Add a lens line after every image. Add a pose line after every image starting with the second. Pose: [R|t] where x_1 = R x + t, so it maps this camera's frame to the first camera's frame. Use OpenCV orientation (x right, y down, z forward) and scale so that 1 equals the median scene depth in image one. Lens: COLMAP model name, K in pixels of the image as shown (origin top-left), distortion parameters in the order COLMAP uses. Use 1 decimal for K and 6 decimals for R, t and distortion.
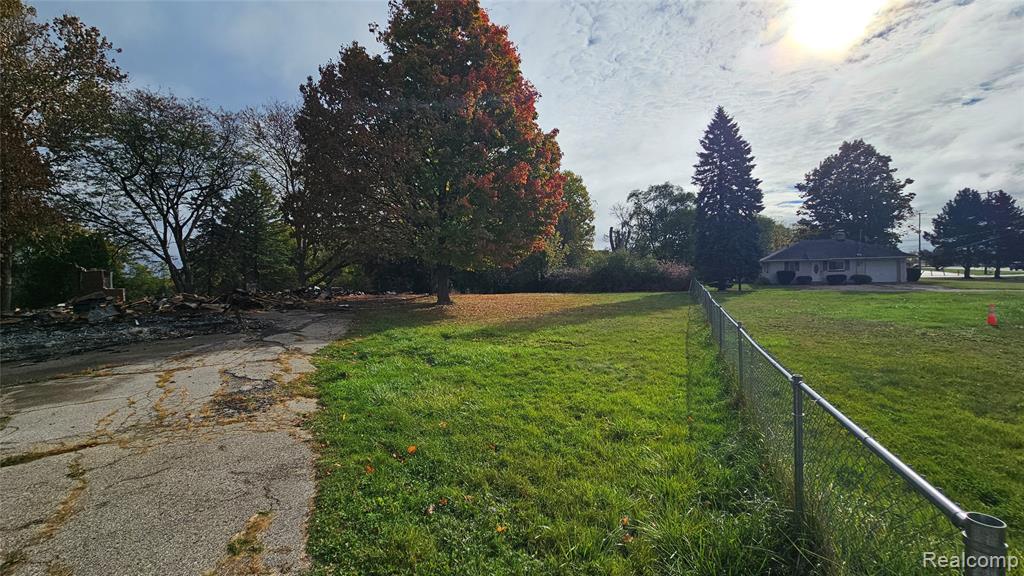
lens RADIAL K [[394.7, 0, 511.7], [0, 394.7, 275.0], [0, 0, 1]] dist [-0.000610, 0.000006]
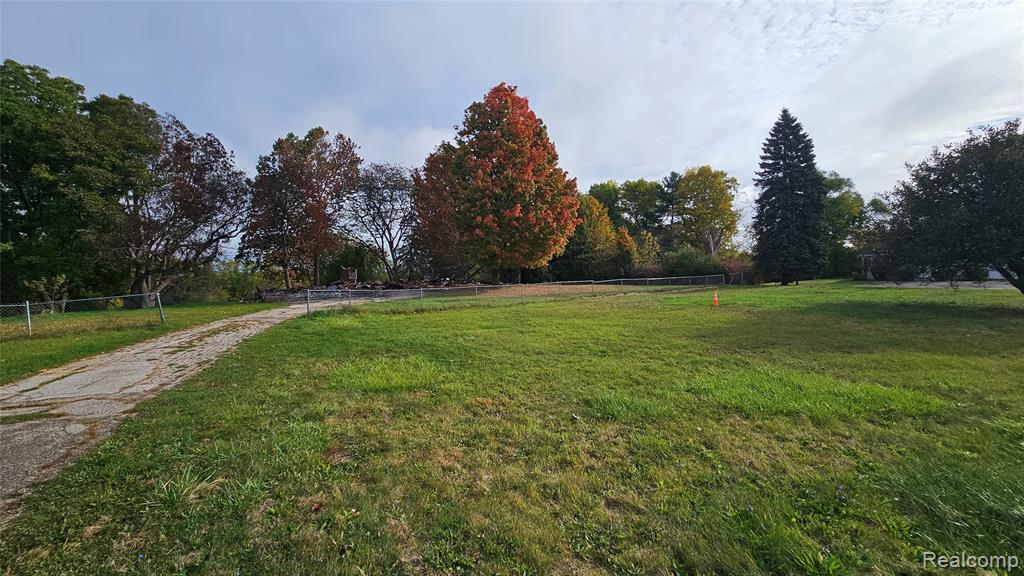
lens RADIAL K [[394.7, 0, 511.7], [0, 394.7, 275.0], [0, 0, 1]] dist [-0.000610, 0.000006]
pose [[0.898428, 0.002618, -0.439113, 0.336655], [0.014458, 0.999264, 0.035540, -0.033971], [0.438883, -0.038279, 0.897729, -0.267359]]
